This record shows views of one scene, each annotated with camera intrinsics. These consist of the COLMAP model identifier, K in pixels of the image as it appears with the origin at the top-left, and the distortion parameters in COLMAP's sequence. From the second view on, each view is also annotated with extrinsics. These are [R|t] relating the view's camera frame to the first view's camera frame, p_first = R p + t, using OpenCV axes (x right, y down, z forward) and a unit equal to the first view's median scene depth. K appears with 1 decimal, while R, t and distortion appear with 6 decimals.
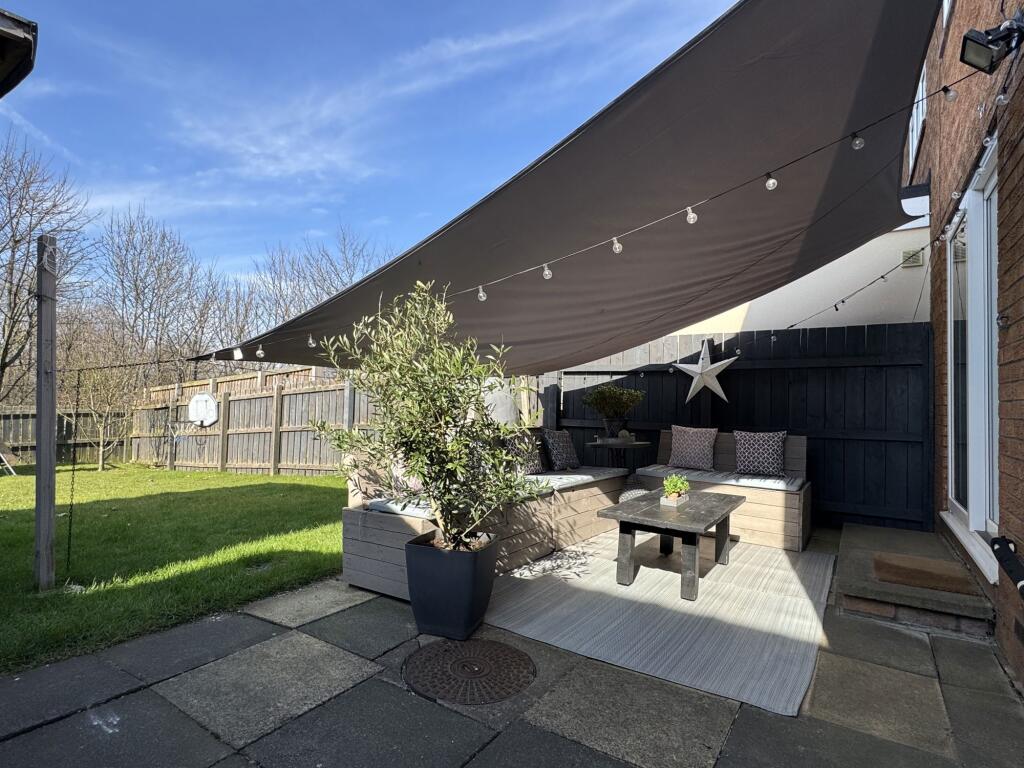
lens RADIAL K [[540.6, 0, 512.3], [0, 540.6, 383.4], [0, 0, 1]] dist [0.000795, -0.000046]
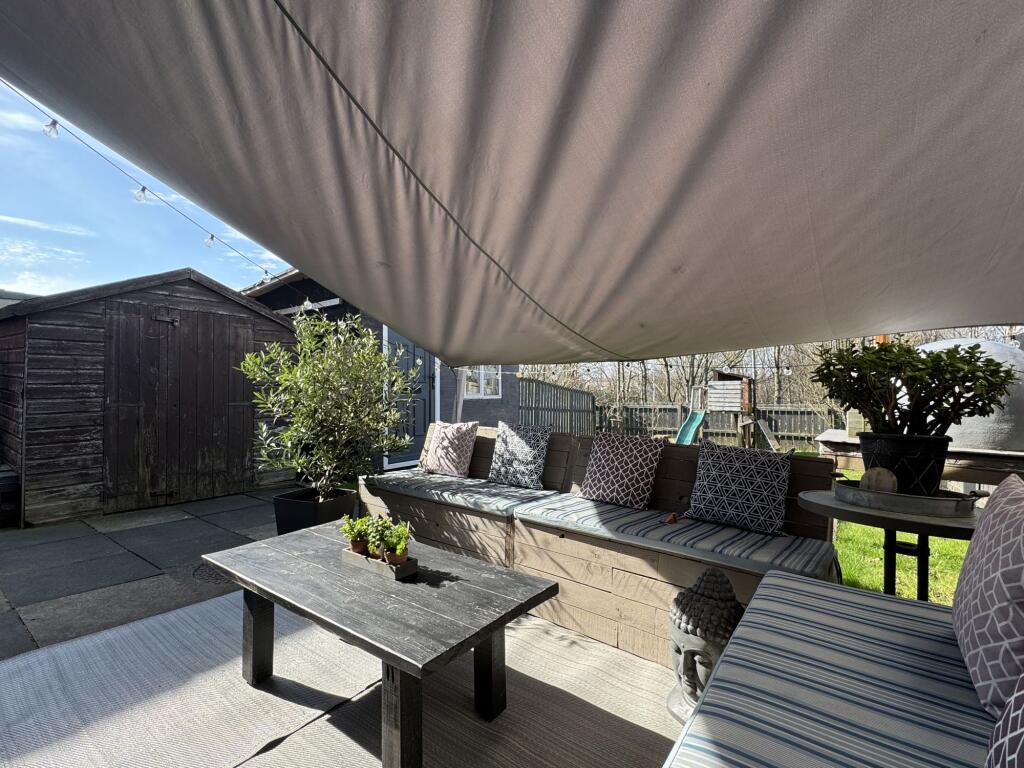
lens RADIAL K [[476.6, 0, 514.1], [0, 476.6, 384.9], [0, 0, 1]] dist [-0.003465, -0.000365]
pose [[-0.049249, -0.032922, -0.998244, 0.691553], [0.022893, 0.999157, -0.034081, 0.047585], [0.998524, -0.024531, -0.048454, 1.025959]]
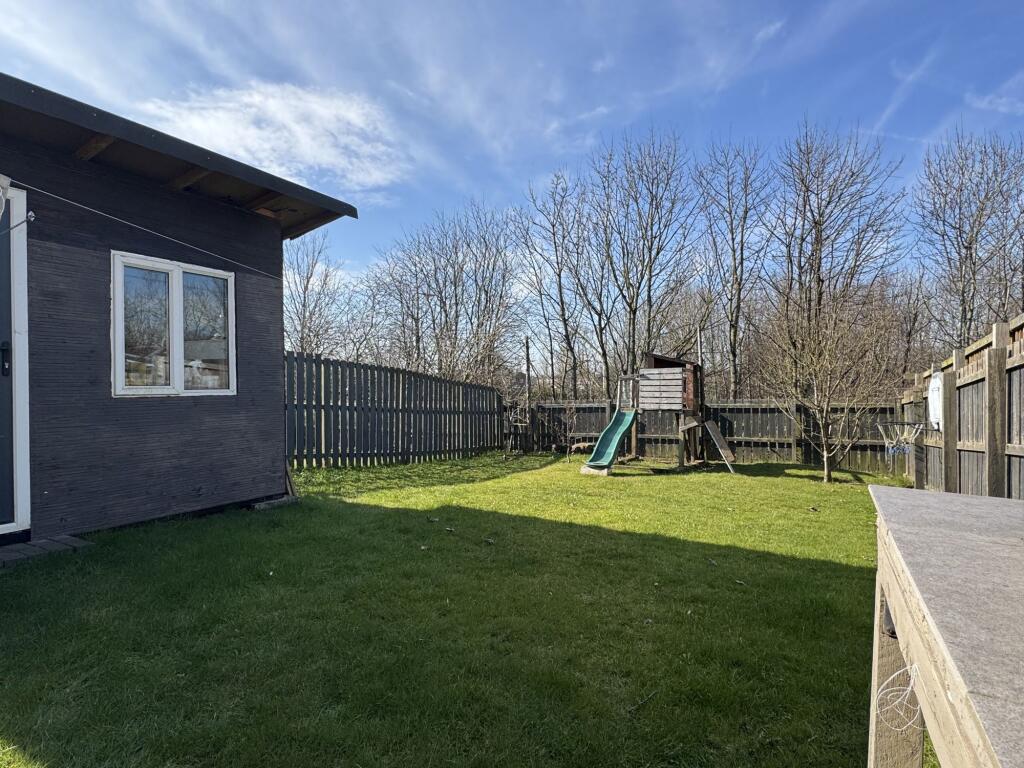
lens RADIAL K [[540.6, 0, 510.7], [0, 540.6, 386.0], [0, 0, 1]] dist [0.000795, -0.000046]
pose [[0.054985, -0.027612, -0.998105, 0.000657], [0.038677, 0.998926, -0.025504, 0.069250], [0.997738, -0.037202, 0.055994, 1.407284]]
